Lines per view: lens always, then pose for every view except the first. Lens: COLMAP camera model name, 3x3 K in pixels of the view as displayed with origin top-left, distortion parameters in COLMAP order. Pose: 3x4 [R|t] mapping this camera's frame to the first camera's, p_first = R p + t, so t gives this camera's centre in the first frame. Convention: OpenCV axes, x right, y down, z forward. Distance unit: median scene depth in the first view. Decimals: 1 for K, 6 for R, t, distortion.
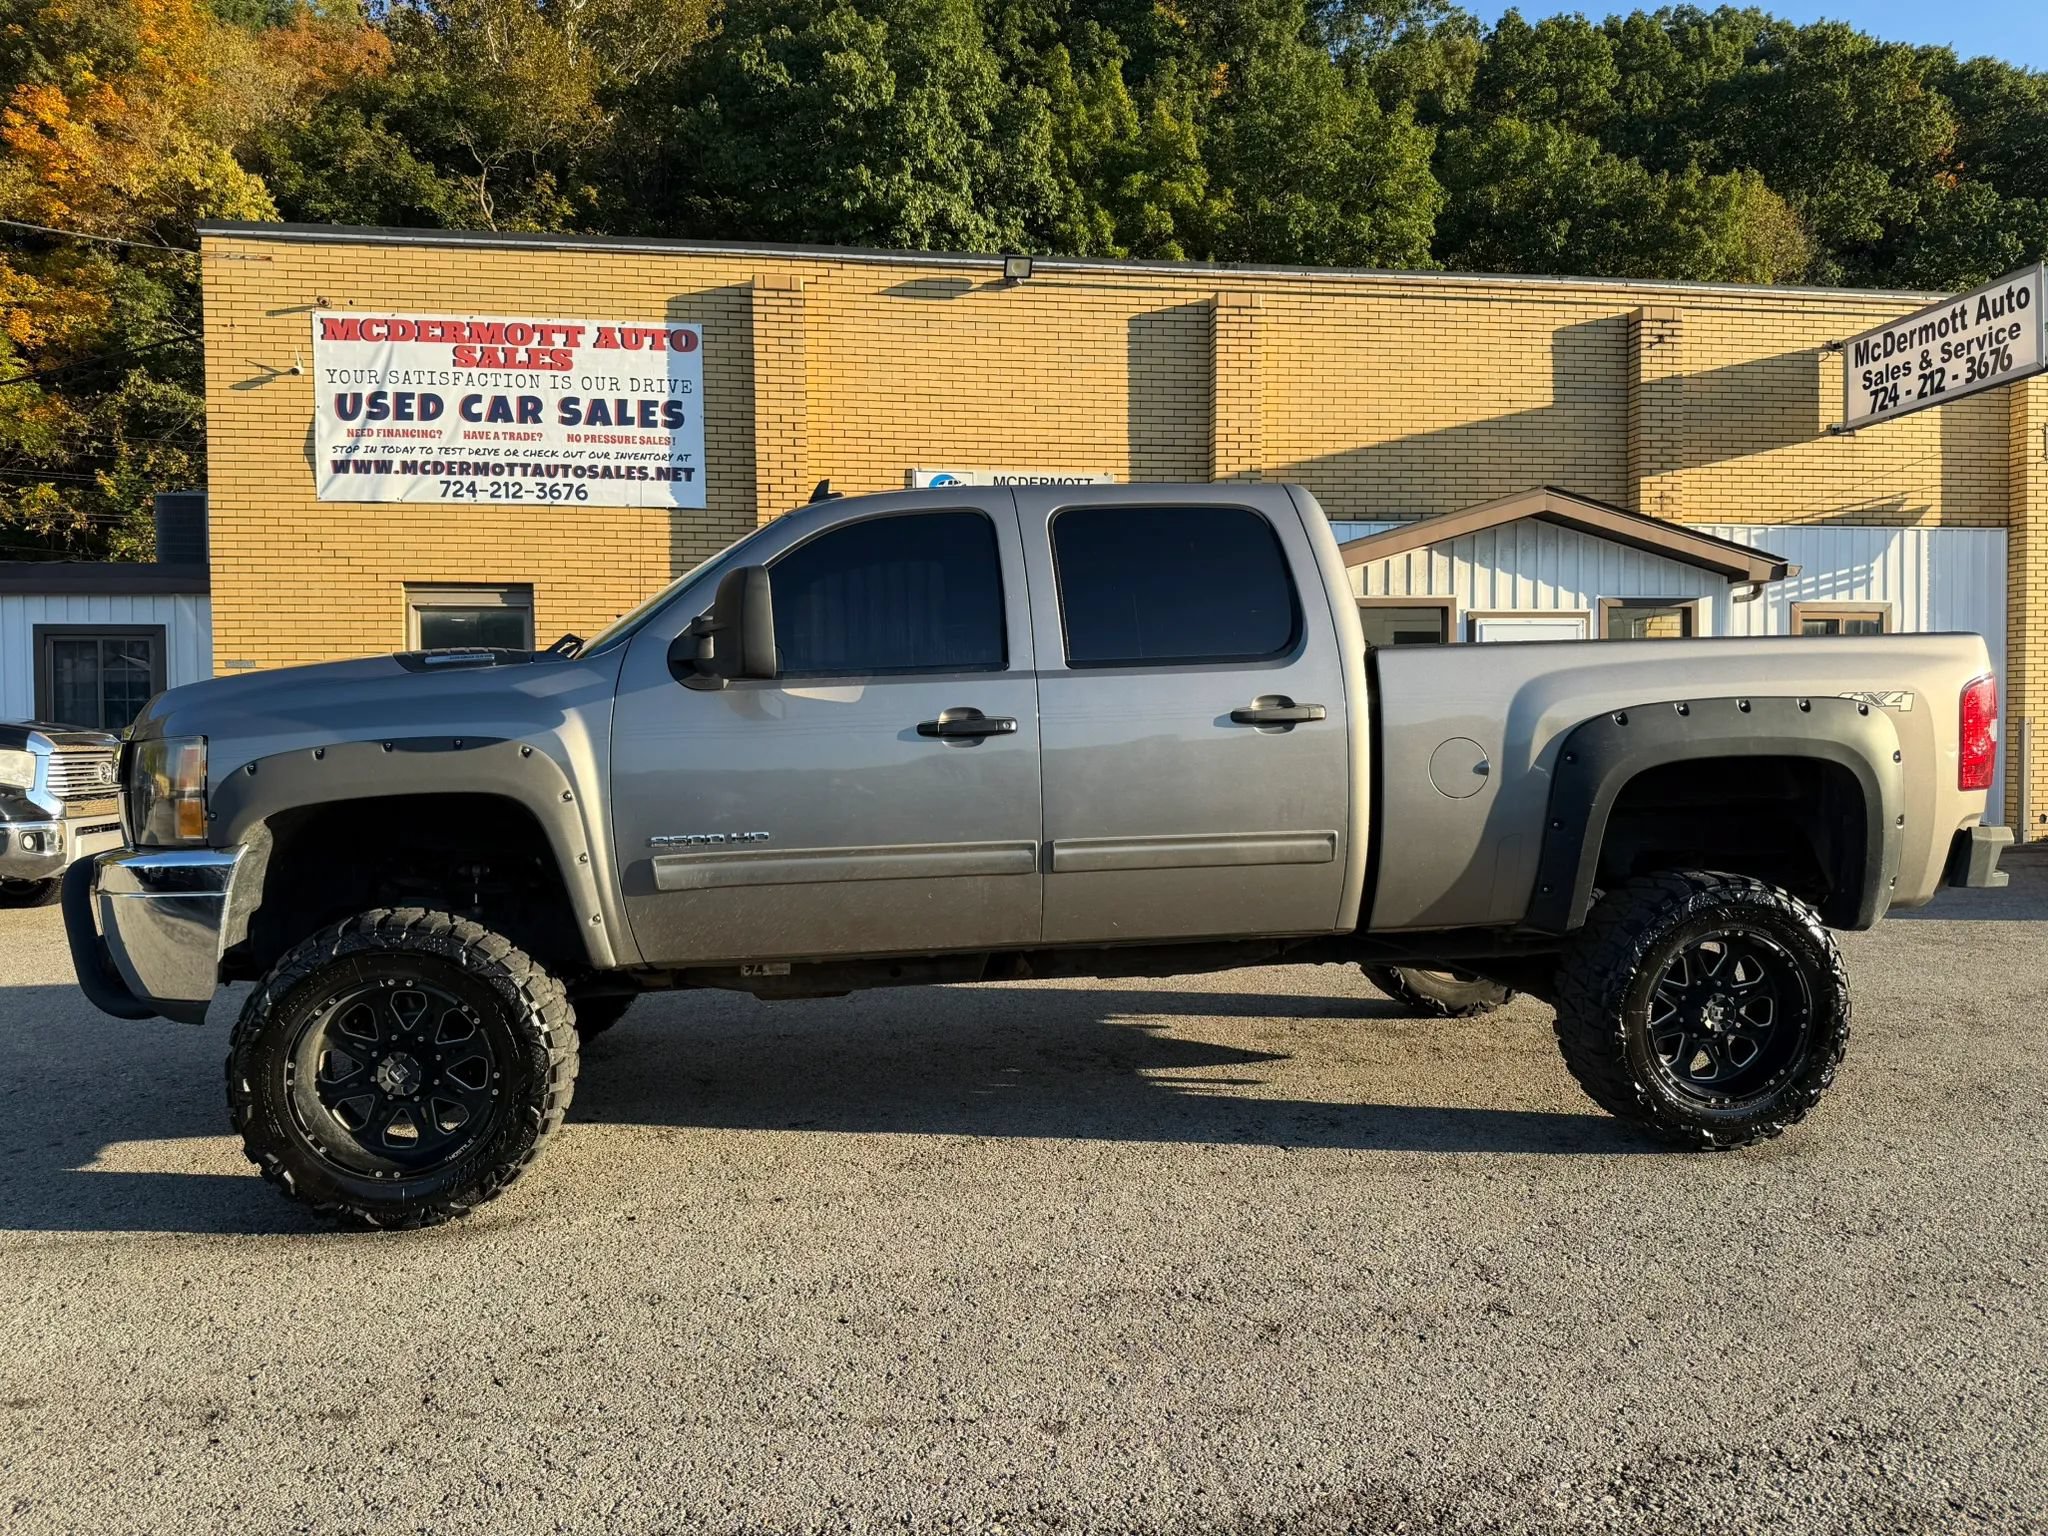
lens RADIAL K [[1451.4, 0, 973.8], [0, 1451.4, 856.8], [0, 0, 1]] dist [0.060685, -0.077935]
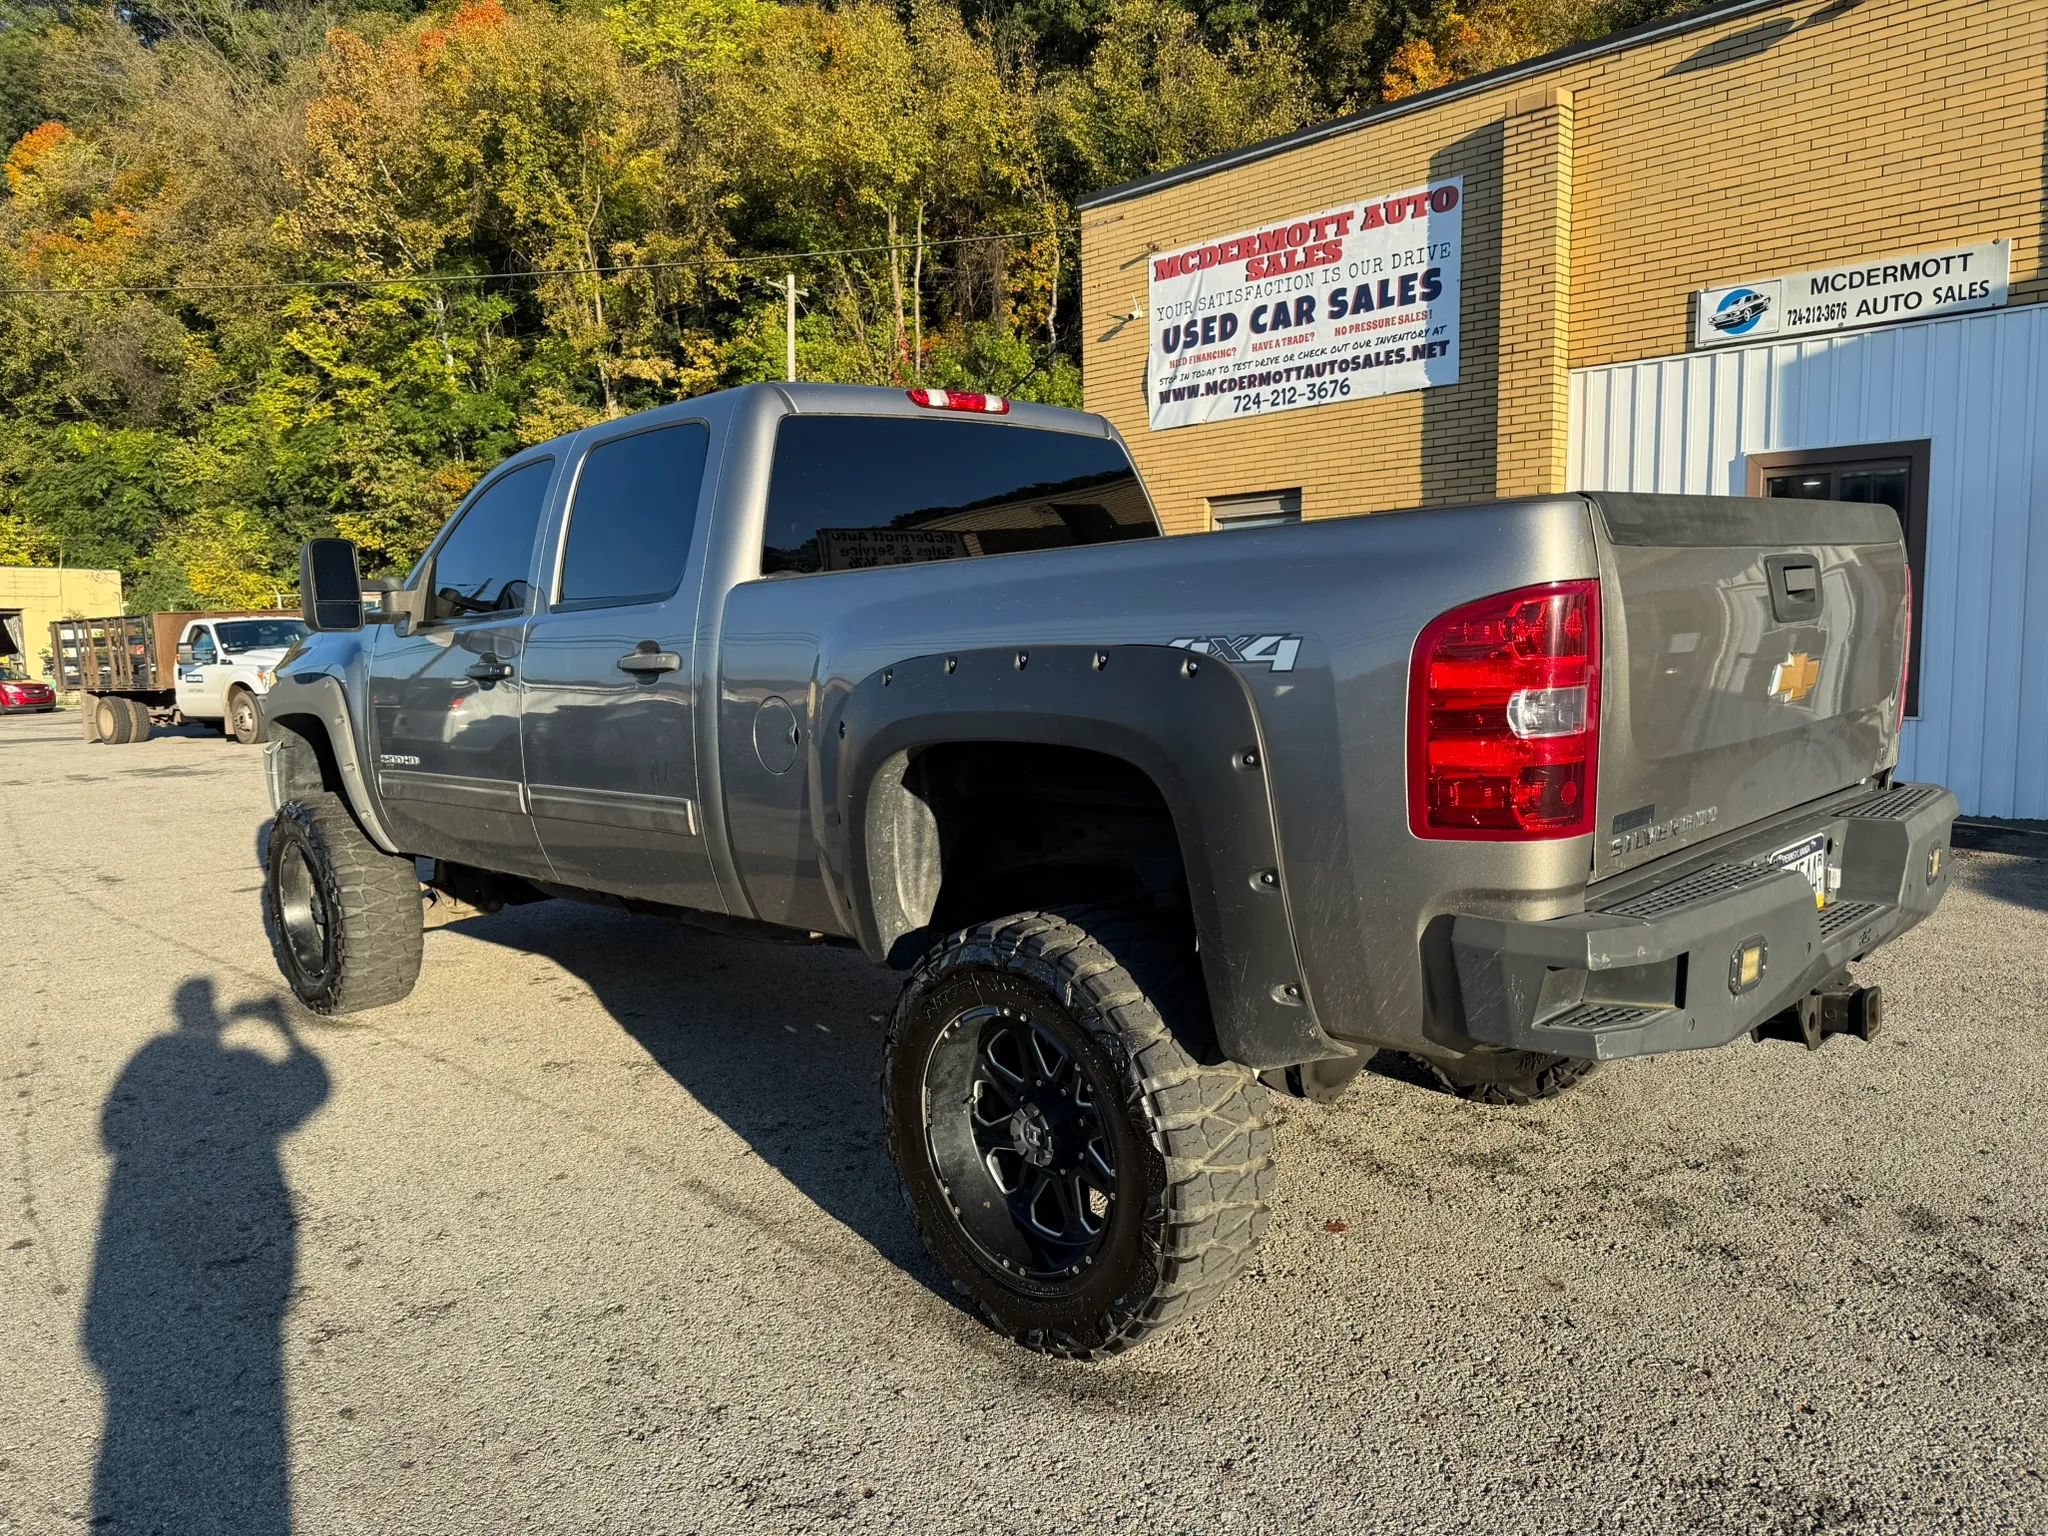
lens RADIAL K [[1444.6, 0, 1031.3], [0, 1444.6, 834.6], [0, 0, 1]] dist [-0.000877, -0.002518]
pose [[0.628983, 0.092535, -0.771892, 0.364937], [-0.039017, 0.995397, 0.087536, -0.031265], [0.776439, -0.024942, 0.629698, 0.233571]]
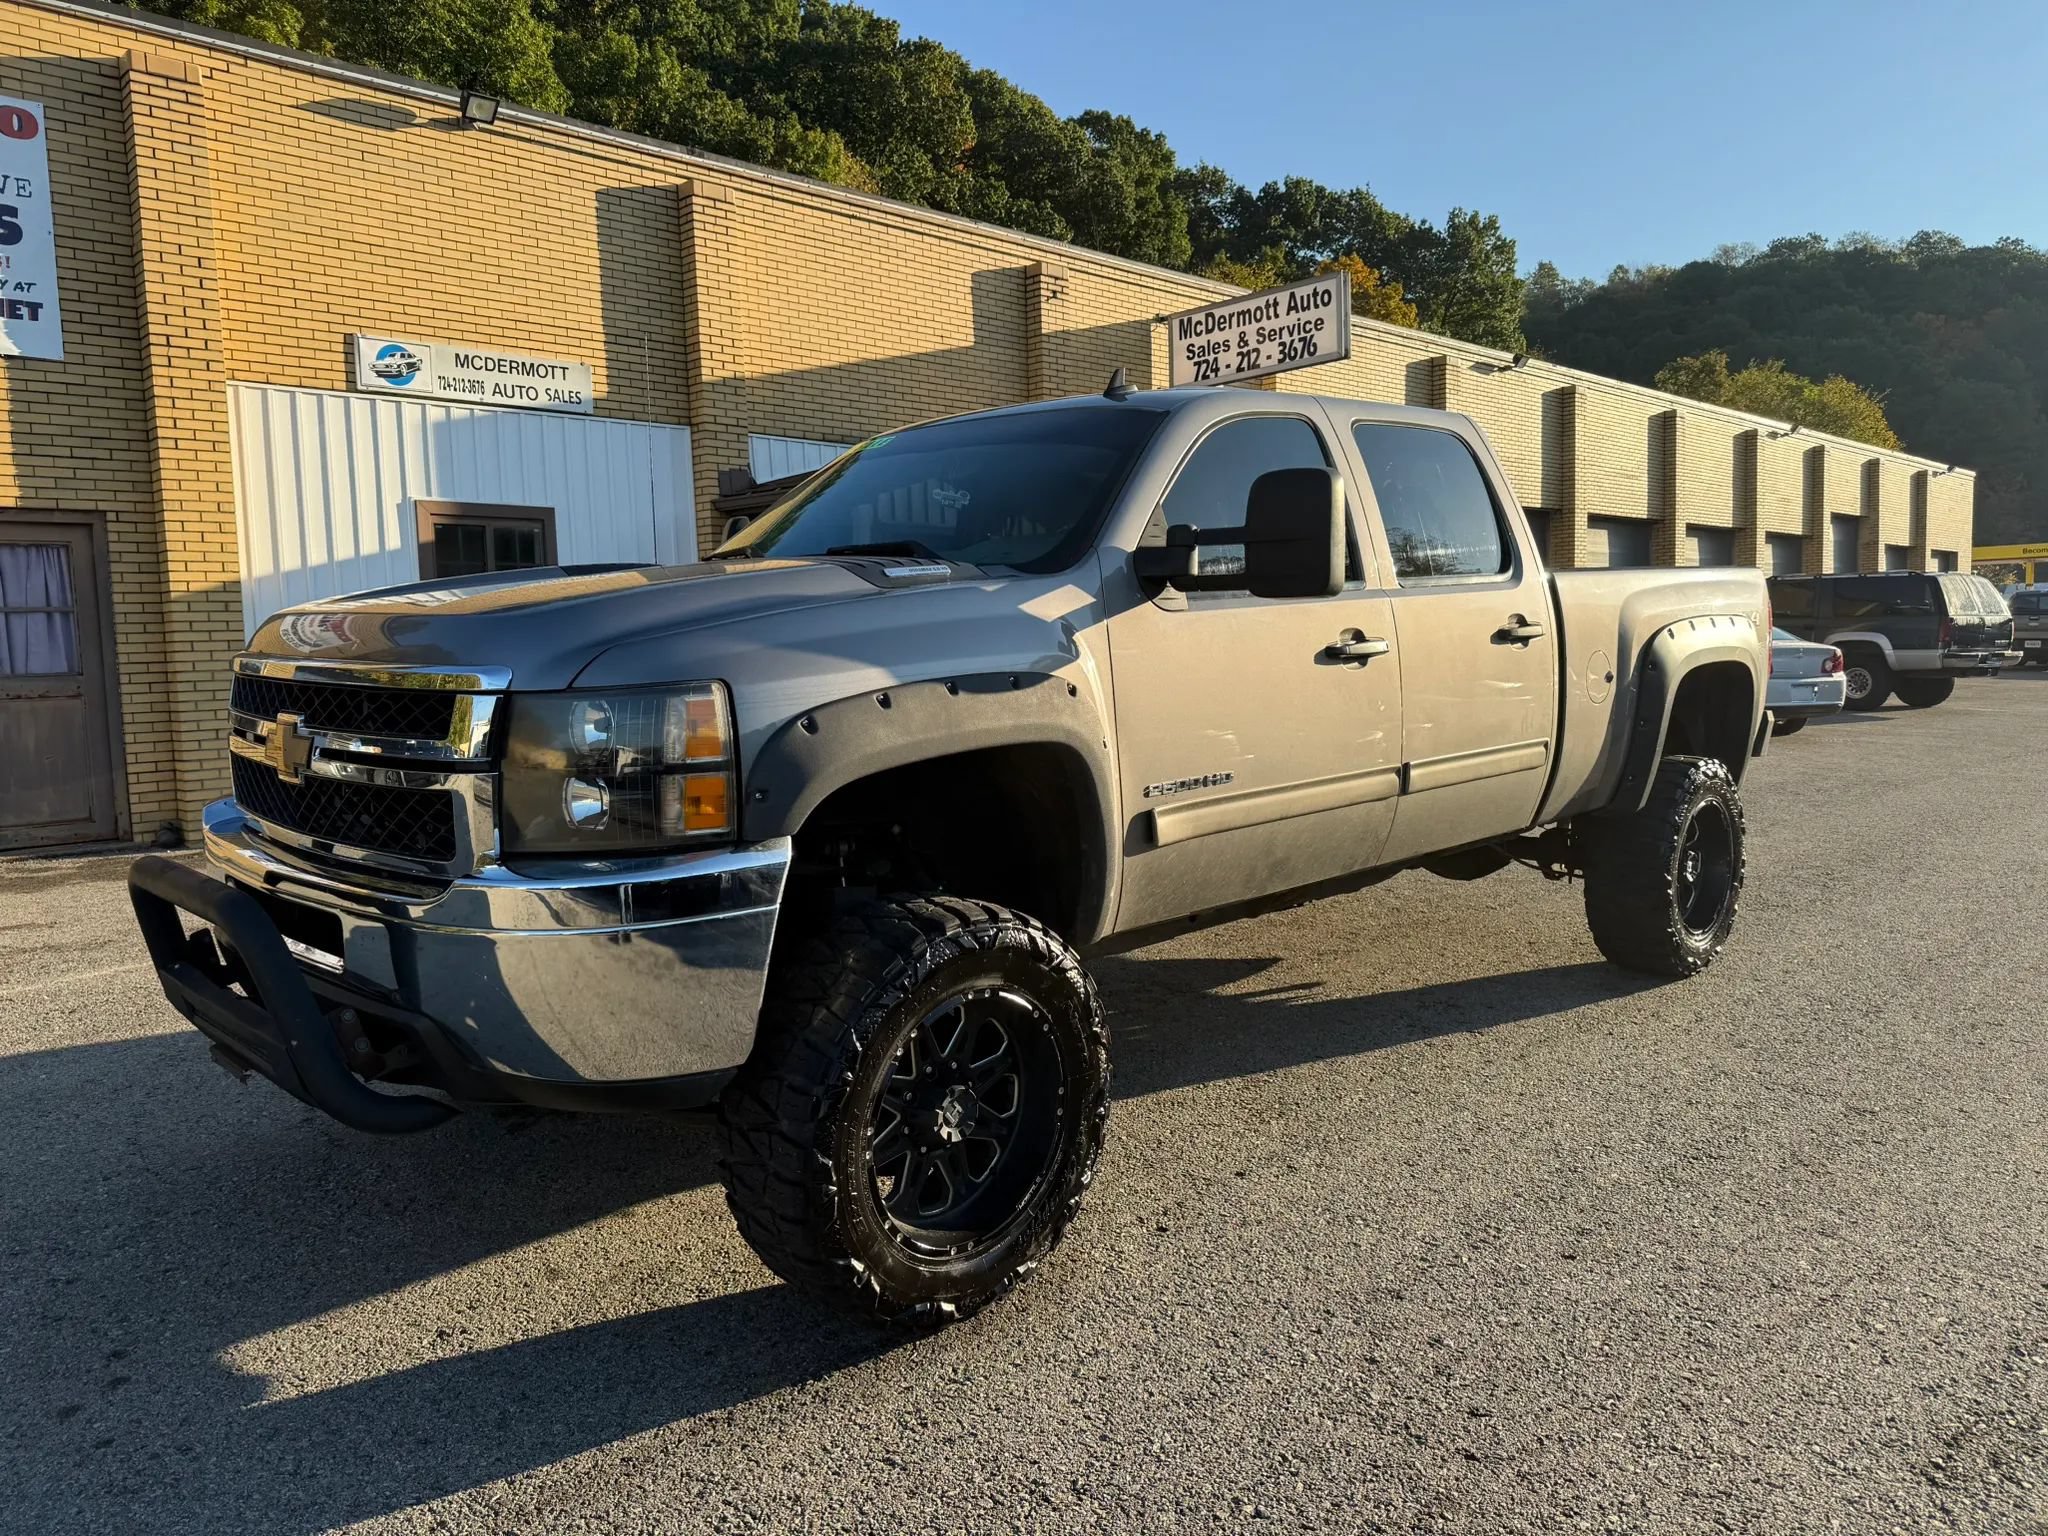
lens RADIAL K [[1470.9, 0, 1026.4], [0, 1470.9, 853.0], [0, 0, 1]] dist [0.026797, -0.043627]
pose [[0.795118, -0.097875, 0.598505, -0.271251], [0.069298, 0.995090, 0.070666, -0.013704], [-0.602483, -0.014712, 0.797996, 0.123872]]
